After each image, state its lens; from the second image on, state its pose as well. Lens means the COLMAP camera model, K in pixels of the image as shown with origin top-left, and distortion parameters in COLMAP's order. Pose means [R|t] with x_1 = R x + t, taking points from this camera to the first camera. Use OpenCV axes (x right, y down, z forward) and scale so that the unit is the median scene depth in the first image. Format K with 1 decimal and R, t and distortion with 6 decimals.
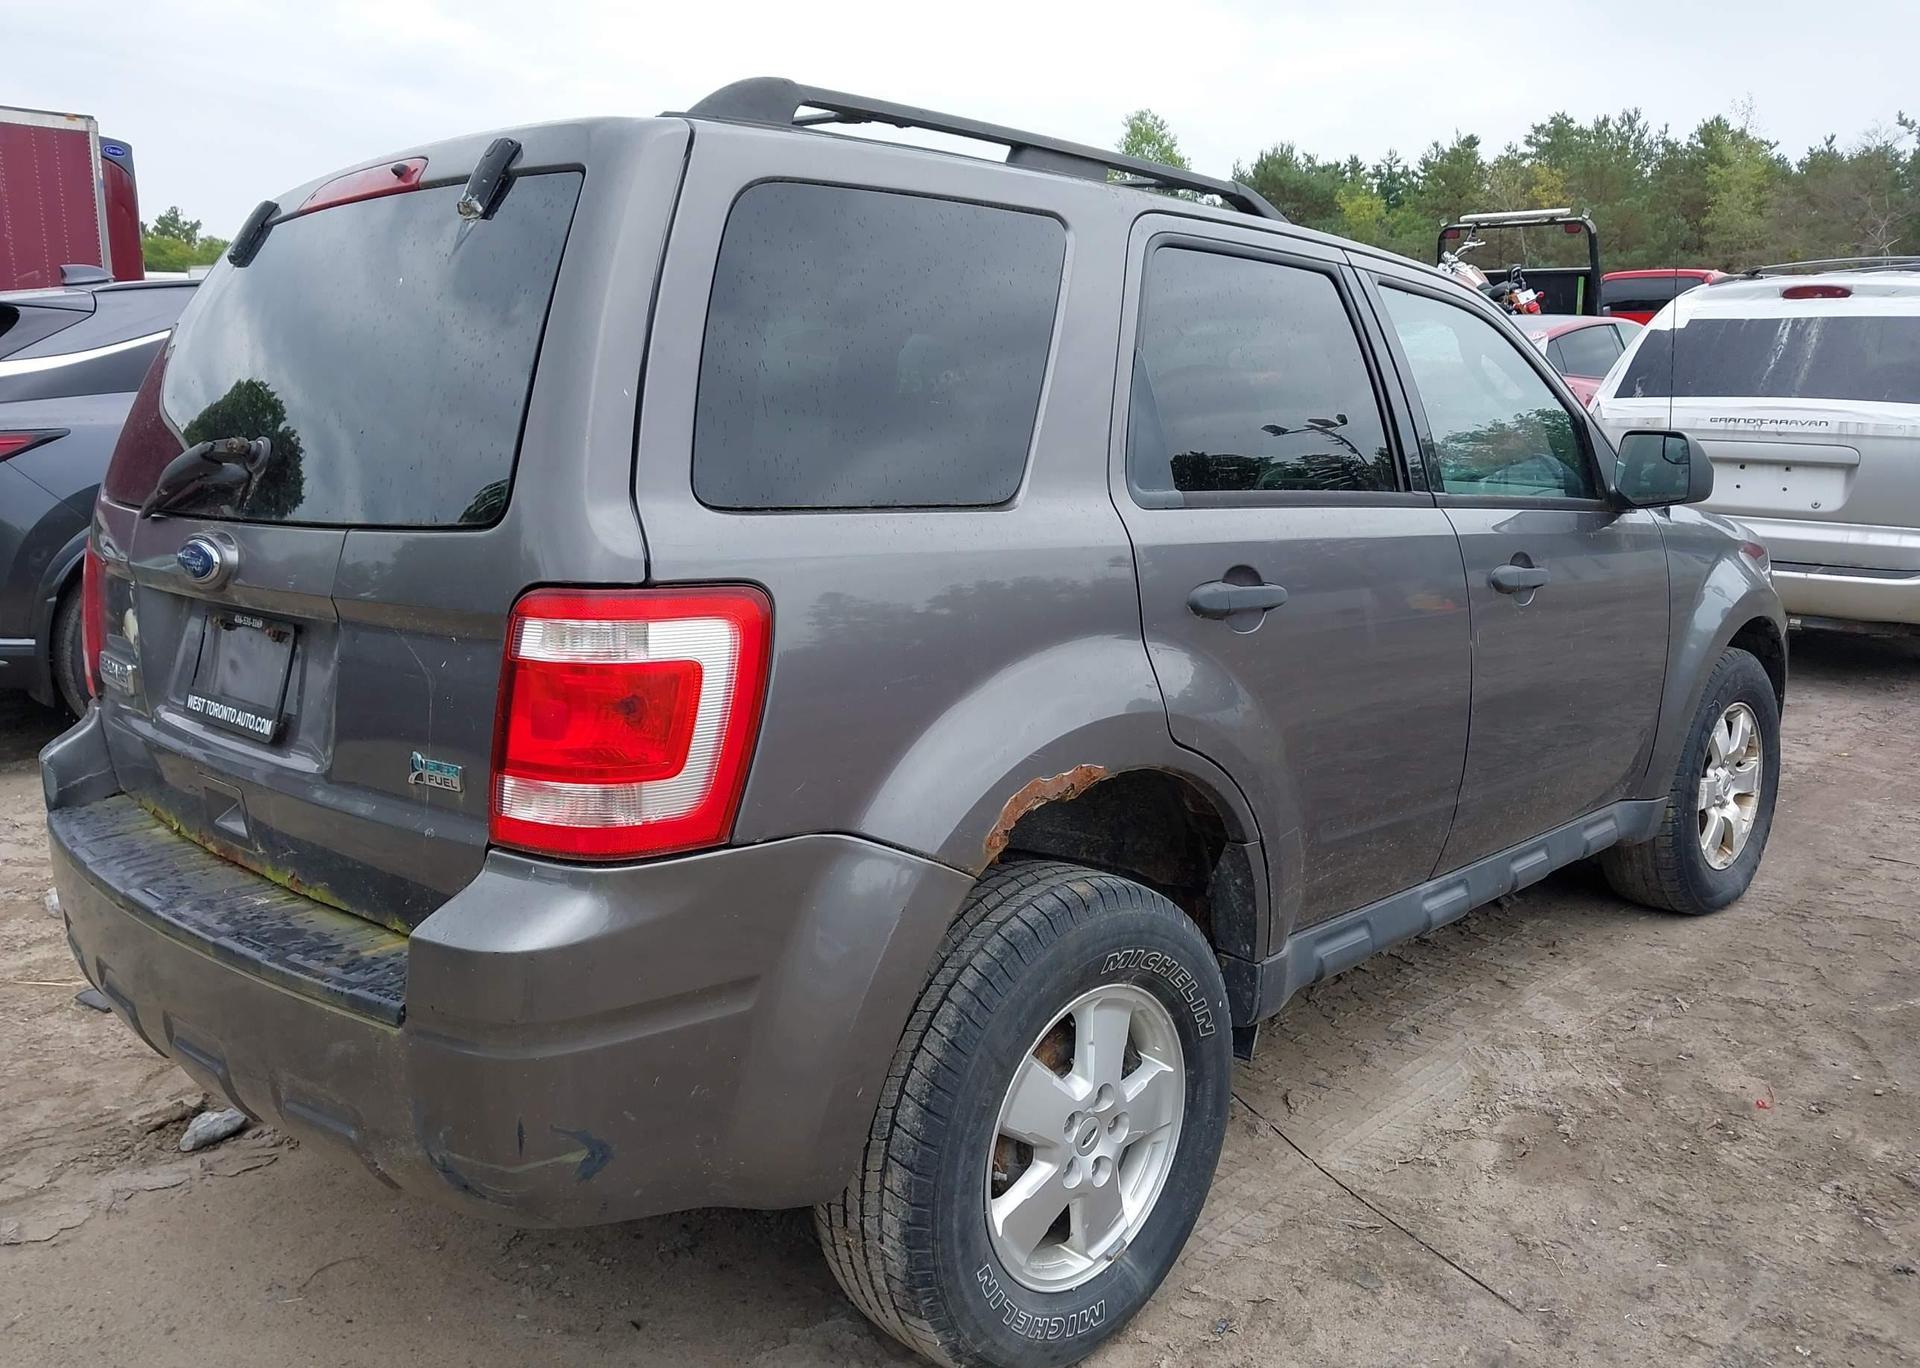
lens RADIAL K [[1623.7, 0, 959.7], [0, 1623.7, 690.1], [0, 0, 1]] dist [0.013079, -0.011719]
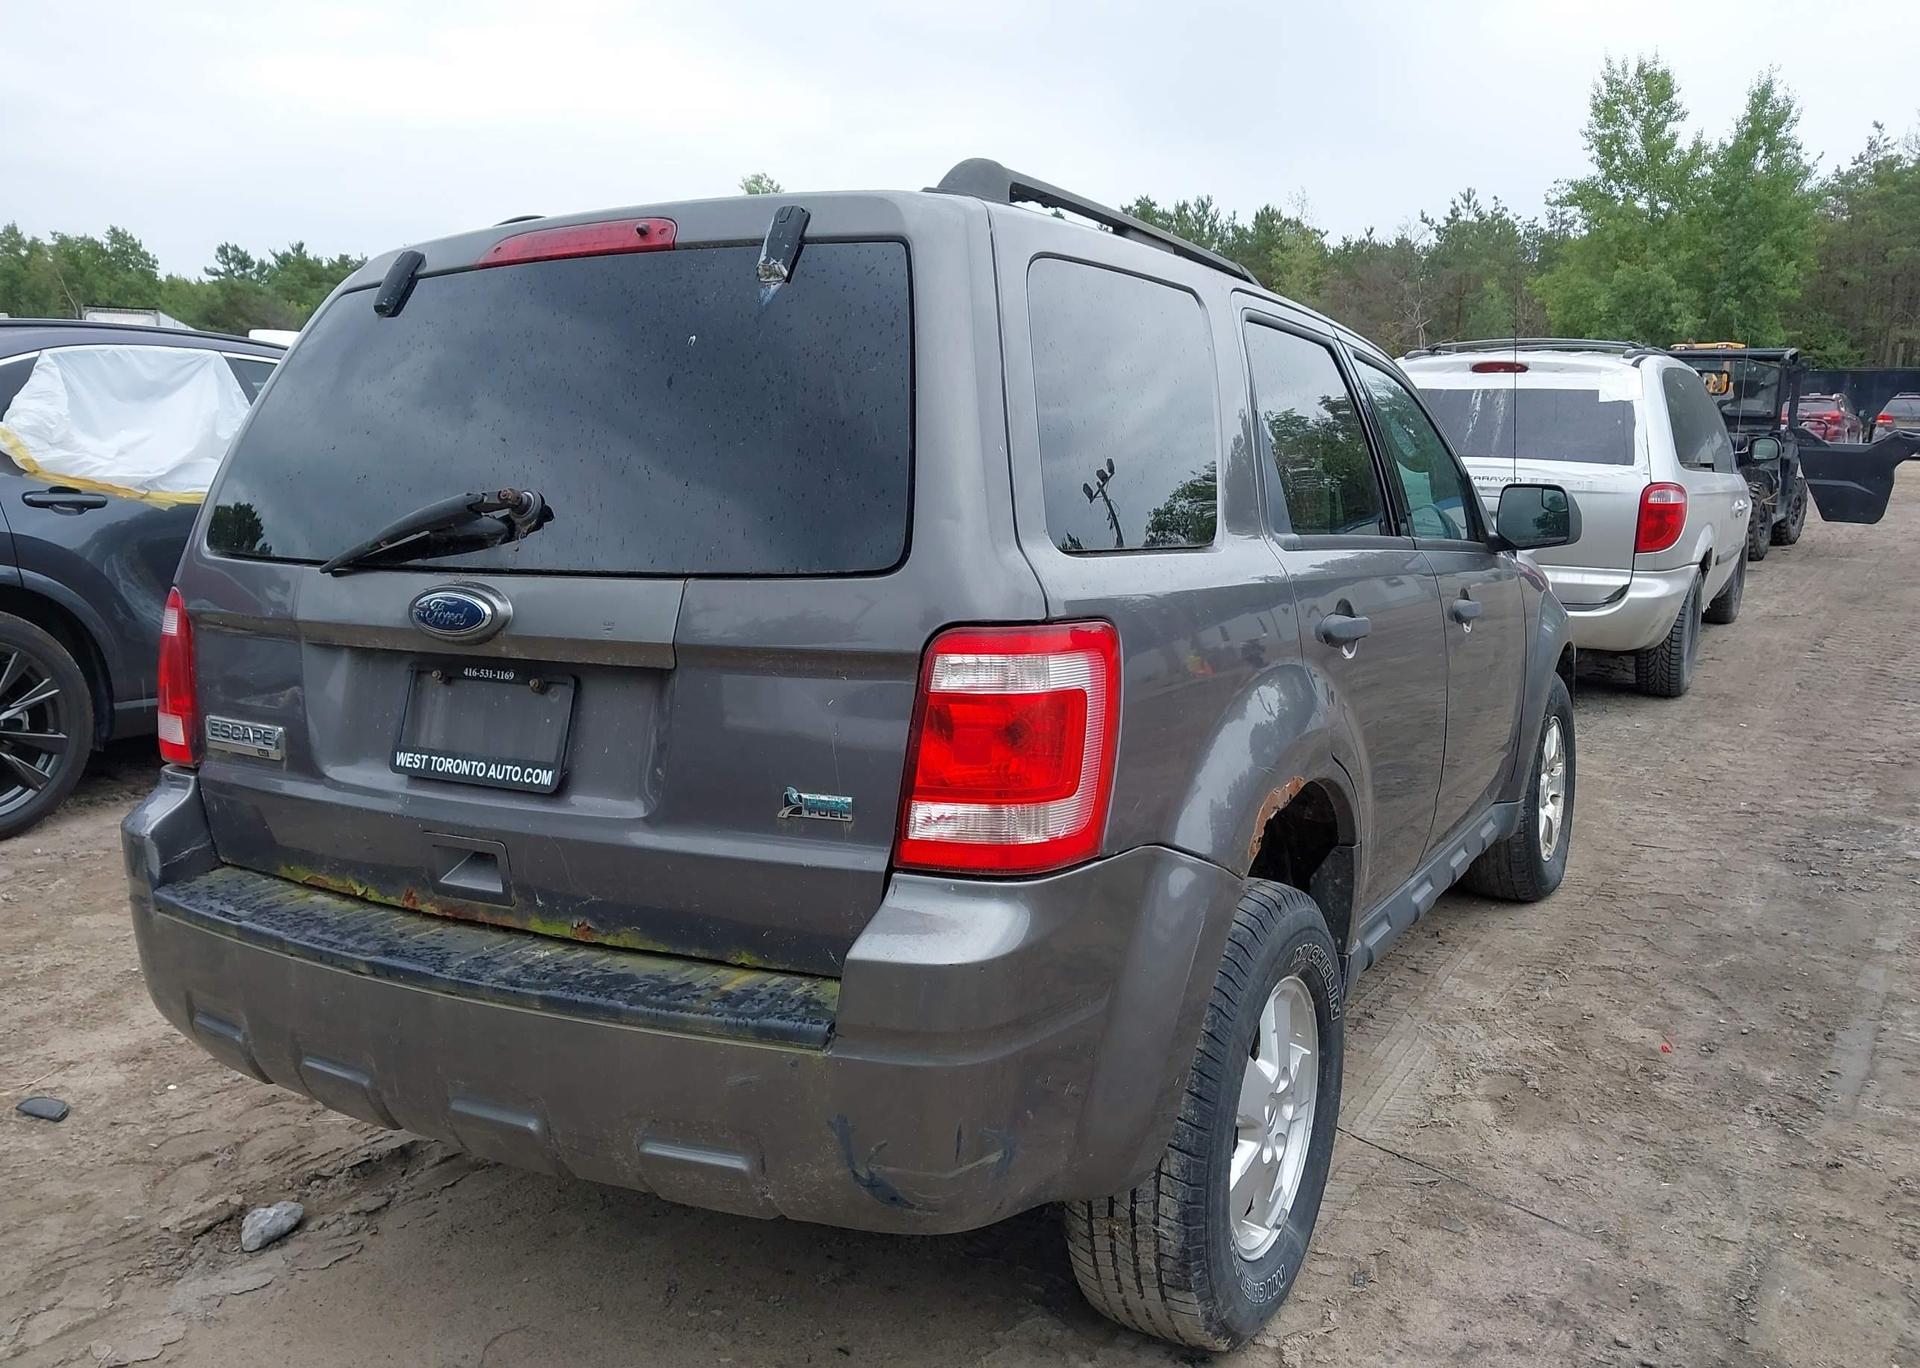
lens RADIAL K [[1630.1, 0, 956.6], [0, 1630.1, 680.5], [0, 0, 1]] dist [0.004751, 0.006294]
pose [[0.964324, -0.031452, 0.262849, -0.334440], [0.042055, 0.998509, -0.034810, 0.006471], [-0.261362, 0.044622, 0.964209, -0.024337]]
